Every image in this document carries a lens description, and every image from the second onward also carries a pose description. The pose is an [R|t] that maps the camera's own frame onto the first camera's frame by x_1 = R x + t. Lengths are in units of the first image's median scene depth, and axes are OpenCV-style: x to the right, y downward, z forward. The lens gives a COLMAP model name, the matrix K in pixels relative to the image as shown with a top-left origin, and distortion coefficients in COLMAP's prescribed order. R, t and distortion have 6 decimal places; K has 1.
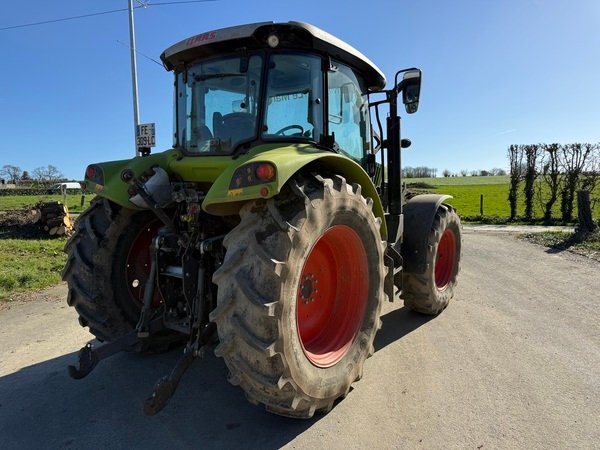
lens RADIAL K [[423.5, 0, 300.0], [0, 423.5, 222.8], [0, 0, 1]] dist [0.097286, -0.124318]
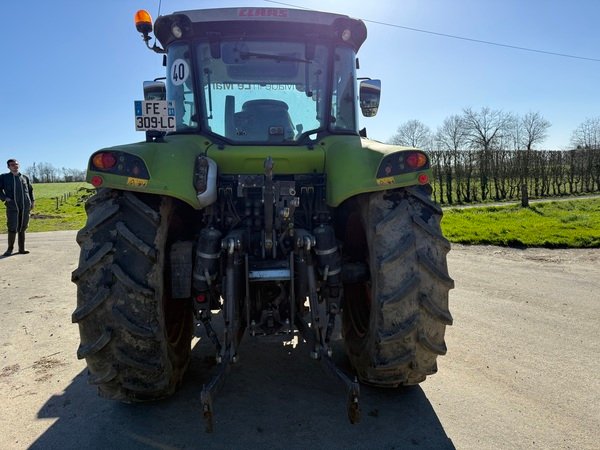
lens RADIAL K [[423.5, 0, 300.0], [0, 423.5, 222.8], [0, 0, 1]] dist [0.097286, -0.124318]
pose [[0.758711, -0.076109, 0.646966, -0.681836], [0.080584, 0.996489, 0.022724, -0.007036], [-0.646424, 0.034894, 0.762180, 0.248169]]
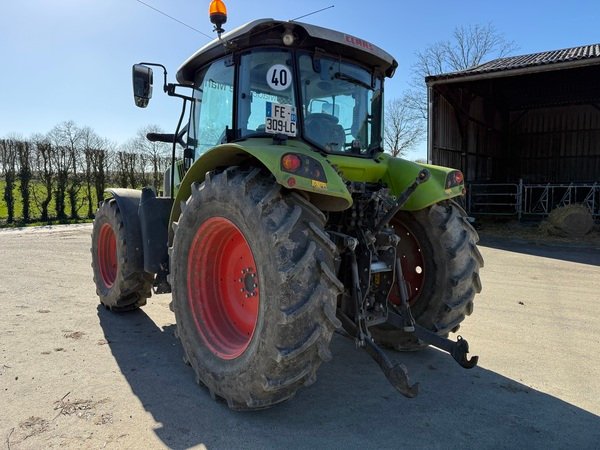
lens RADIAL K [[429.4, 0, 300.4], [0, 429.4, 228.1], [0, 0, 1]] dist [0.093303, -0.126708]
pose [[0.241450, -0.078337, 0.967246, -1.142242], [0.066418, 0.995733, 0.064065, -0.052381], [-0.968138, 0.048774, 0.245623, 0.784387]]
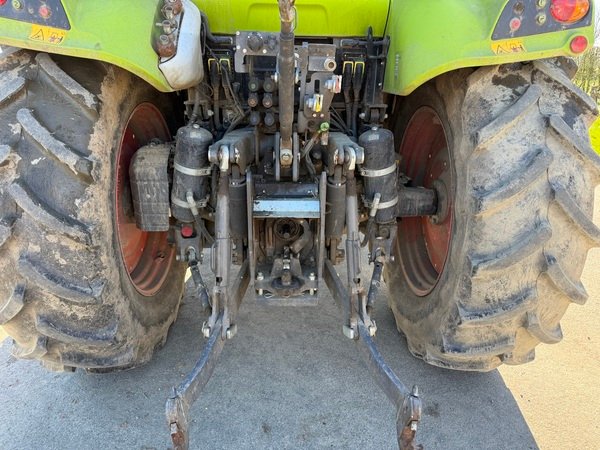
lens RADIAL K [[429.4, 0, 300.4], [0, 429.4, 228.1], [0, 0, 1]] dist [0.093303, -0.126708]
pose [[0.799803, -0.190001, 0.569399, -0.505624], [0.047784, 0.965725, 0.255130, -0.000511], [-0.598358, -0.176846, 0.781468, 0.475096]]
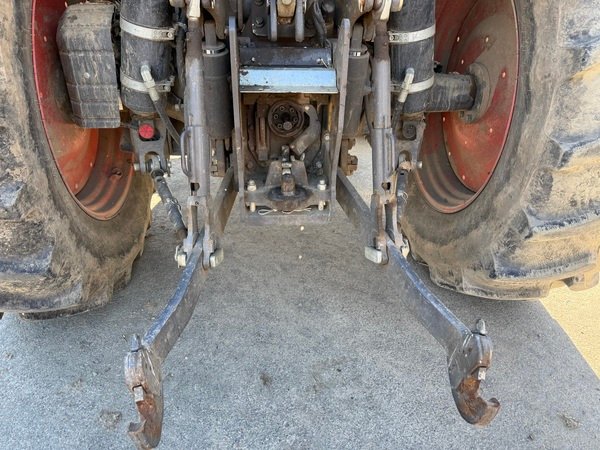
lens RADIAL K [[429.4, 0, 300.4], [0, 429.4, 228.1], [0, 0, 1]] dist [0.093303, -0.126708]
pose [[0.760419, -0.279554, 0.586184, -0.461985], [0.047134, 0.923986, 0.379510, 0.076274], [-0.647720, -0.260957, 0.715793, 0.586288]]
